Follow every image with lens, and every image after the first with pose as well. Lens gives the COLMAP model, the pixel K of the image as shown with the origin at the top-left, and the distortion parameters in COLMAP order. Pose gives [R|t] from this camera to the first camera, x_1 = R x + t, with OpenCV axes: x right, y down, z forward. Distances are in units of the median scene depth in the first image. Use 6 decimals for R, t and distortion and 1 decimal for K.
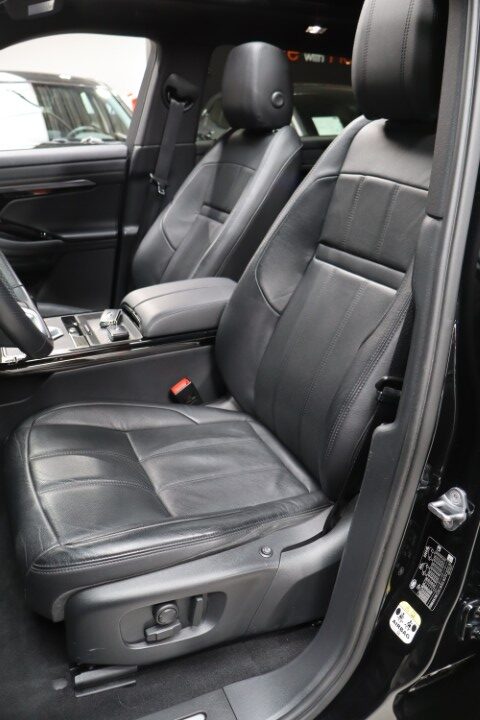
lens RADIAL K [[612.4, 0, 240.0], [0, 612.4, 360.0], [0, 0, 1]] dist [-0.001724, -0.003374]
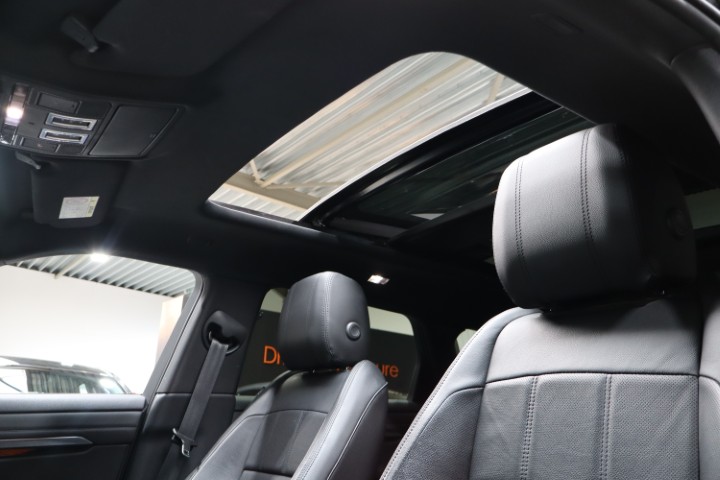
lens RADIAL K [[612.4, 0, 360.0], [0, 612.4, 240.0], [0, 0, 1]] dist [-0.001724, -0.003374]
pose [[0.981402, 0.069096, 0.179098, -0.075092], [0.059787, 0.776550, -0.627212, -0.000978], [-0.182416, 0.626255, 0.757977, 0.256410]]
